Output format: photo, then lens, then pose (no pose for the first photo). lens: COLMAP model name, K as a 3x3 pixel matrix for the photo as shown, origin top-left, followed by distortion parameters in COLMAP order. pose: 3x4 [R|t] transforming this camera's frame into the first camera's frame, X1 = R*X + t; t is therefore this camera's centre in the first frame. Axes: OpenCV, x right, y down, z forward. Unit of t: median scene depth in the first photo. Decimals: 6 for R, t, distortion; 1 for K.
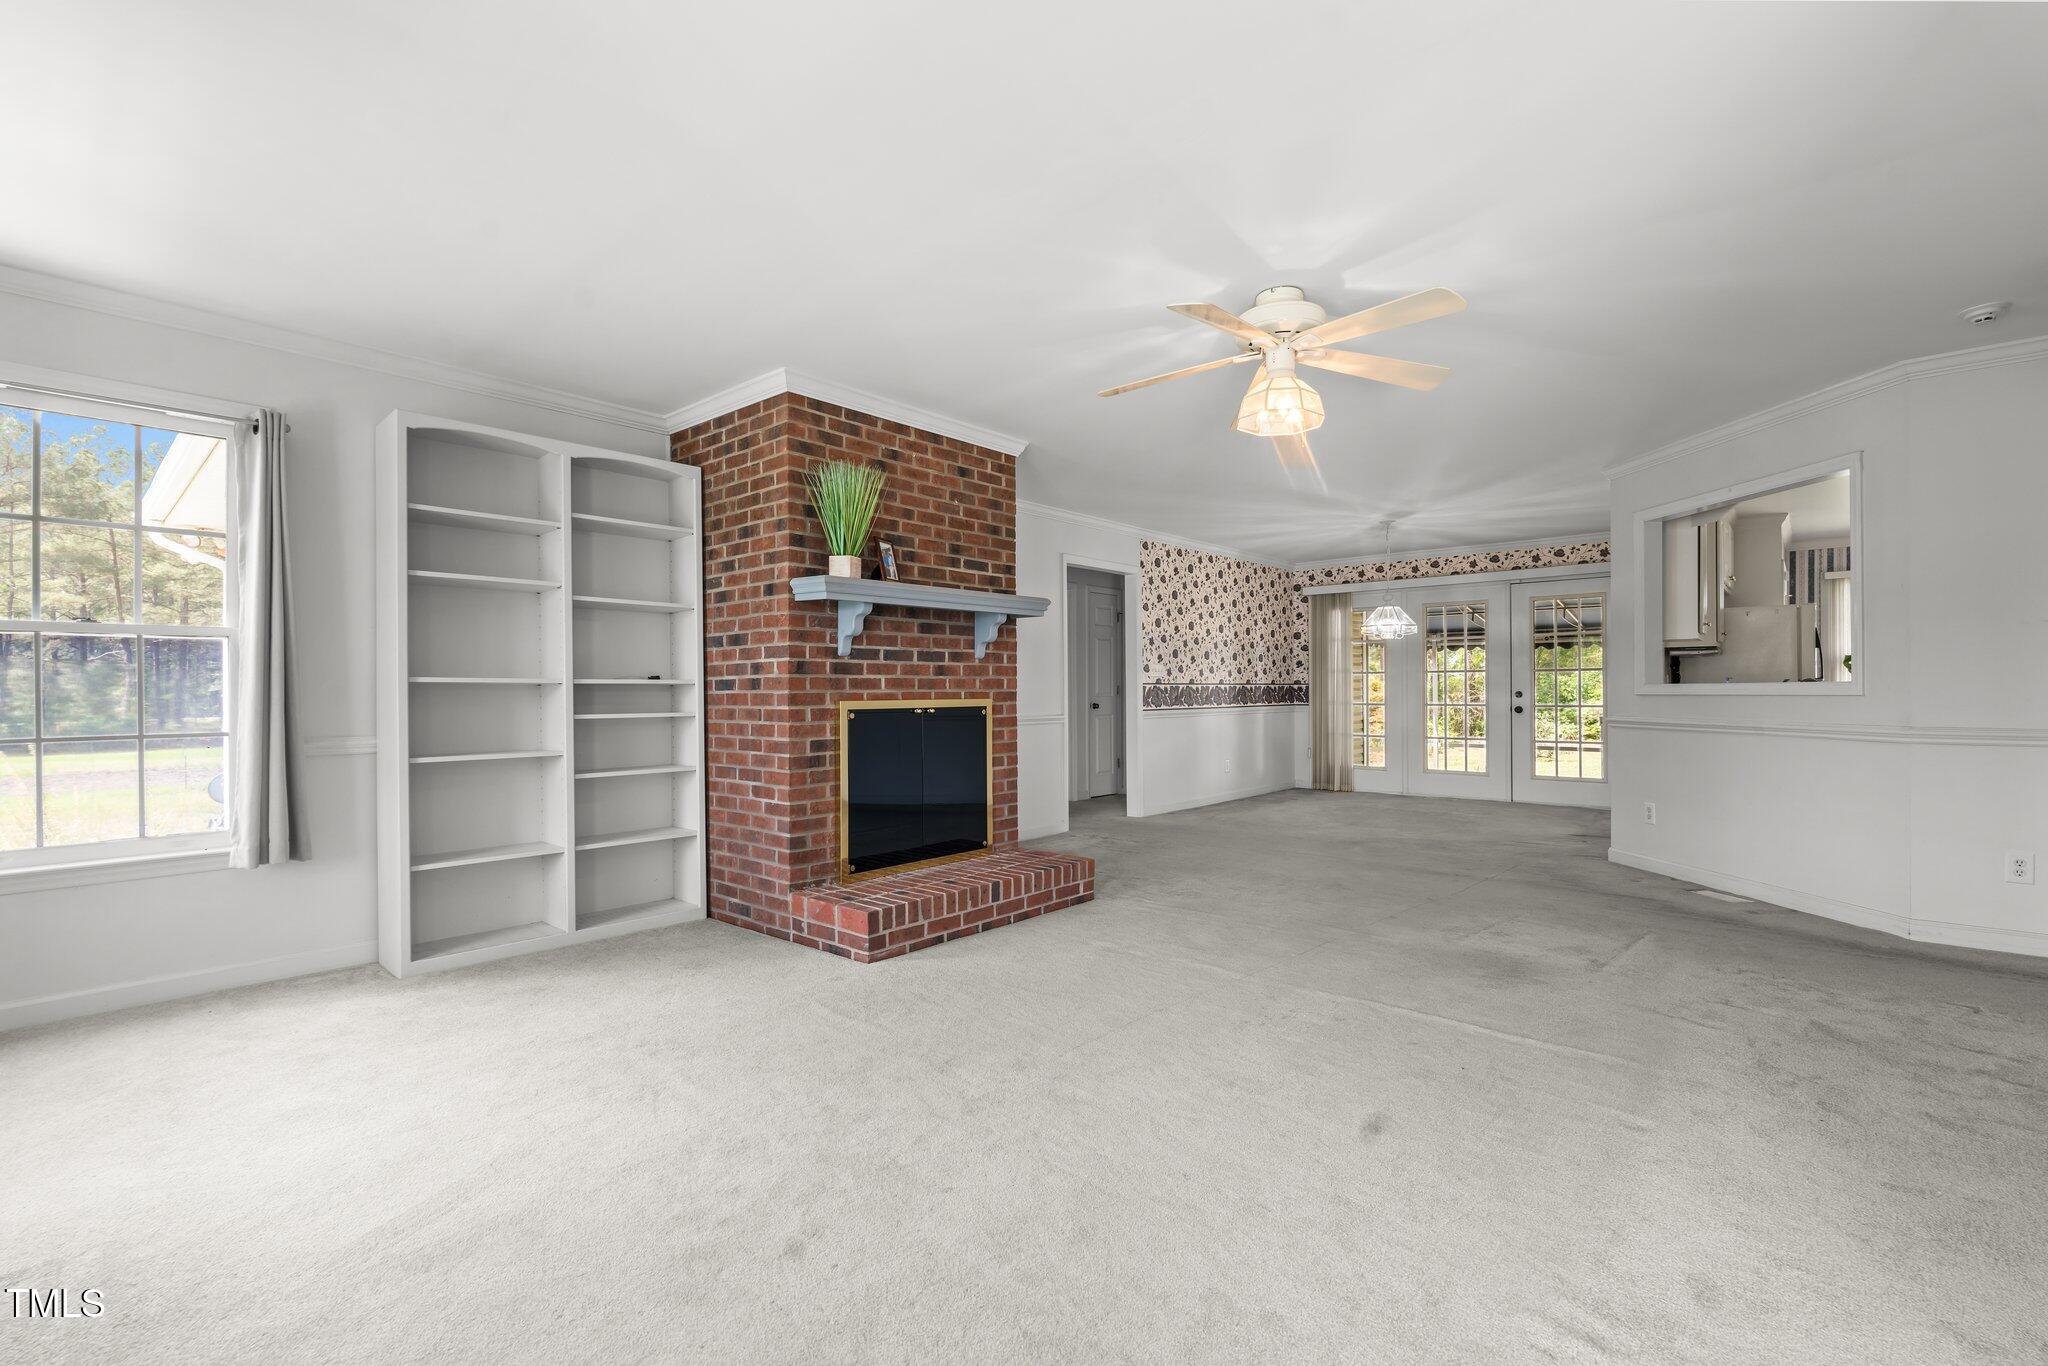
lens RADIAL K [[921.2, 0, 1015.0], [0, 921.2, 668.3], [0, 0, 1]] dist [0.000034, 0.000077]
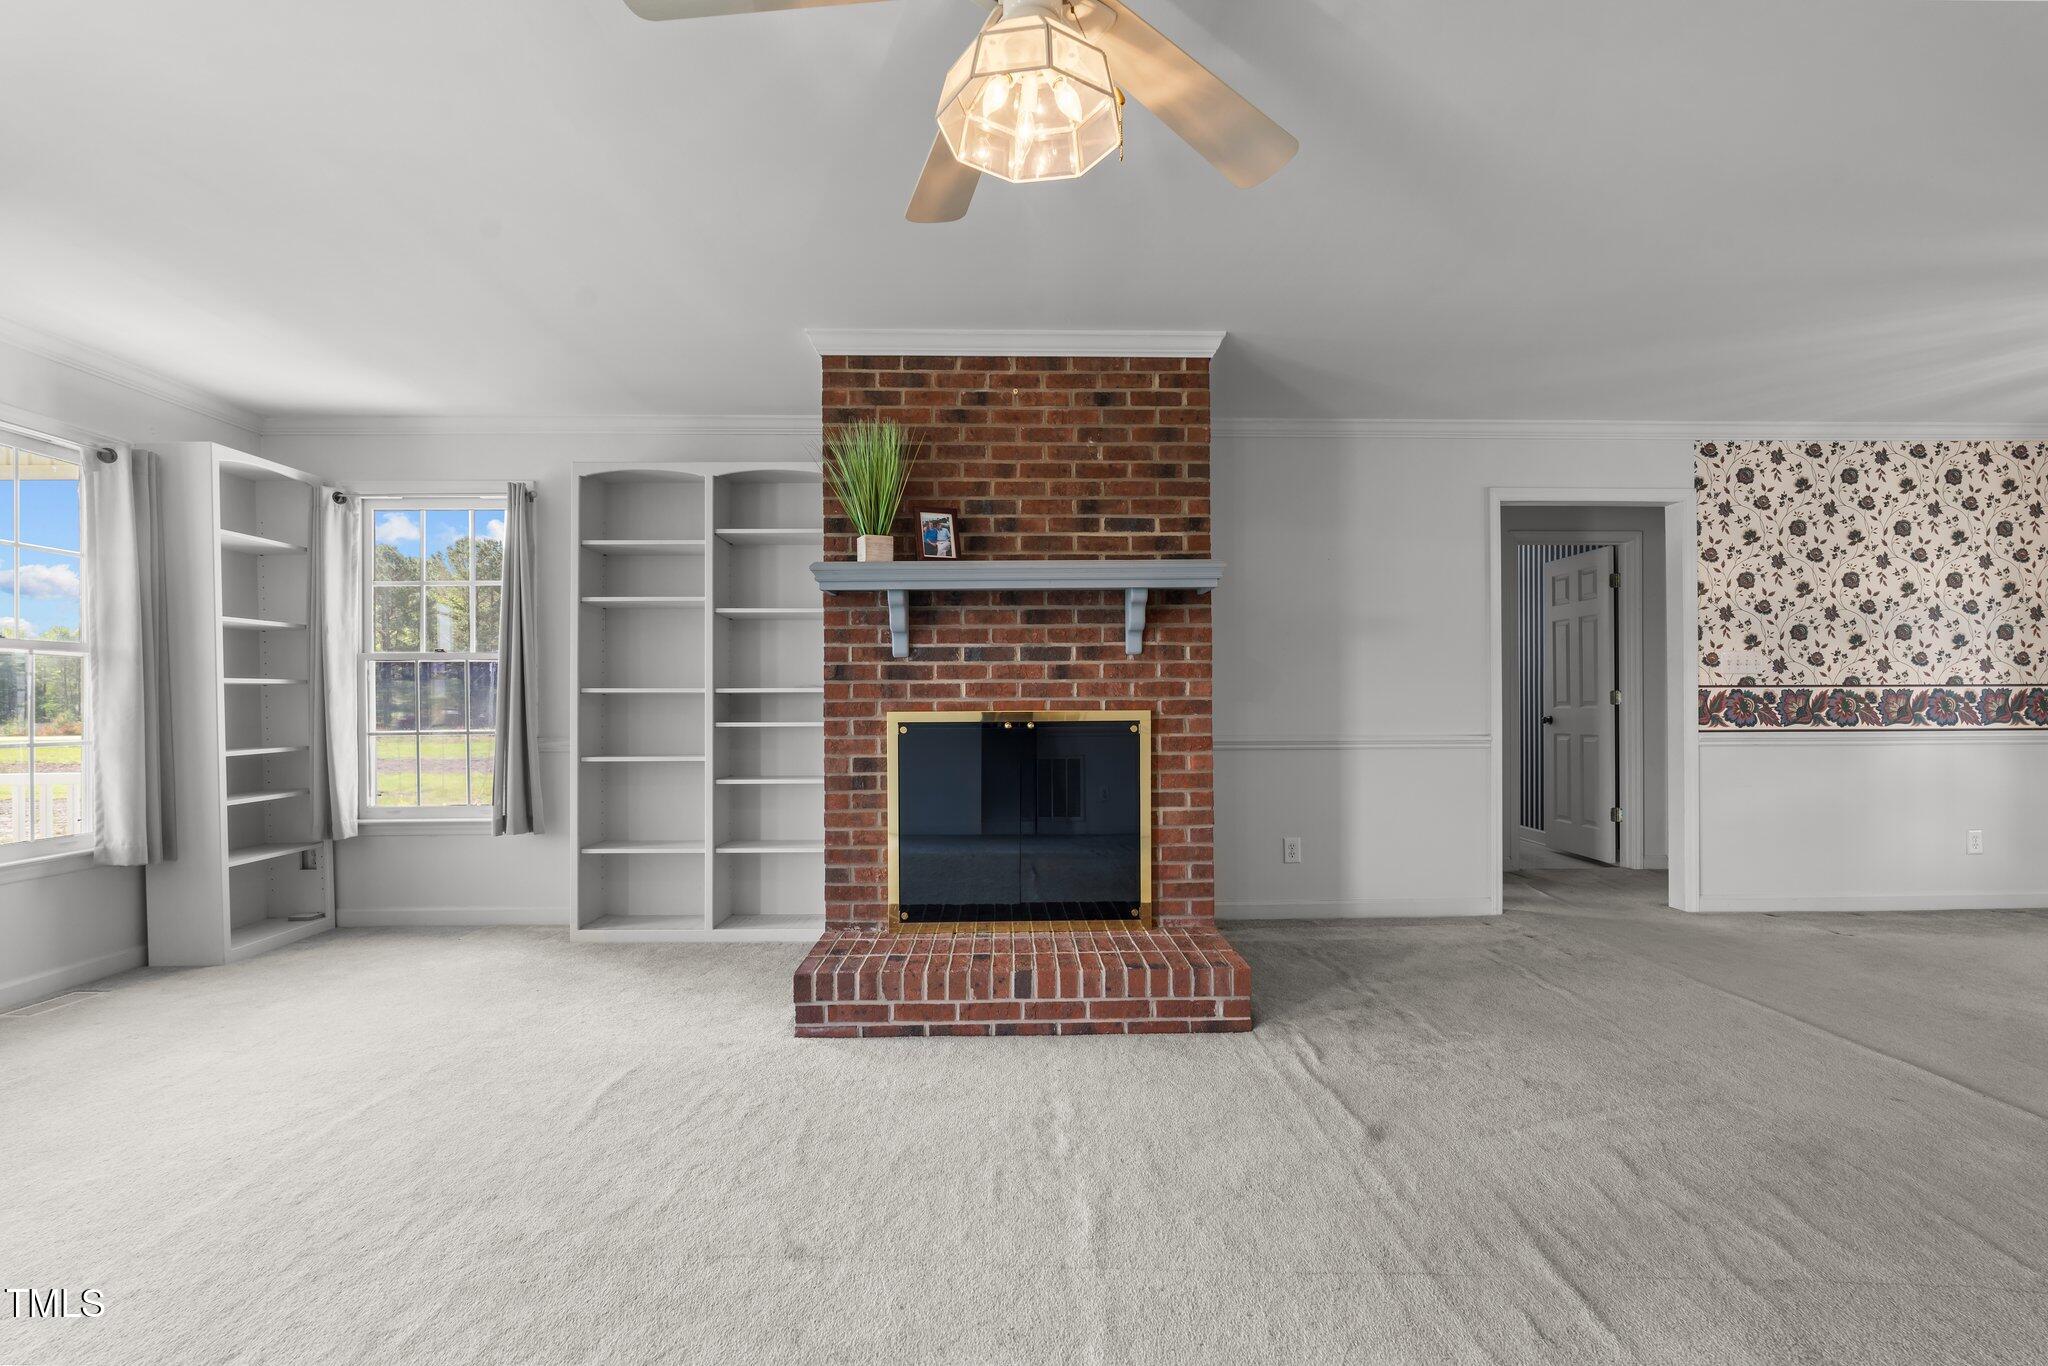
lens RADIAL K [[903.3, 0, 1028.9], [0, 903.3, 691.4], [0, 0, 1]] dist [-0.004709, -0.000137]
pose [[0.680620, -0.009365, -0.732577, 0.444045], [0.019731, 0.999790, 0.005551, 0.013675], [0.732371, -0.018232, 0.680661, 0.487623]]
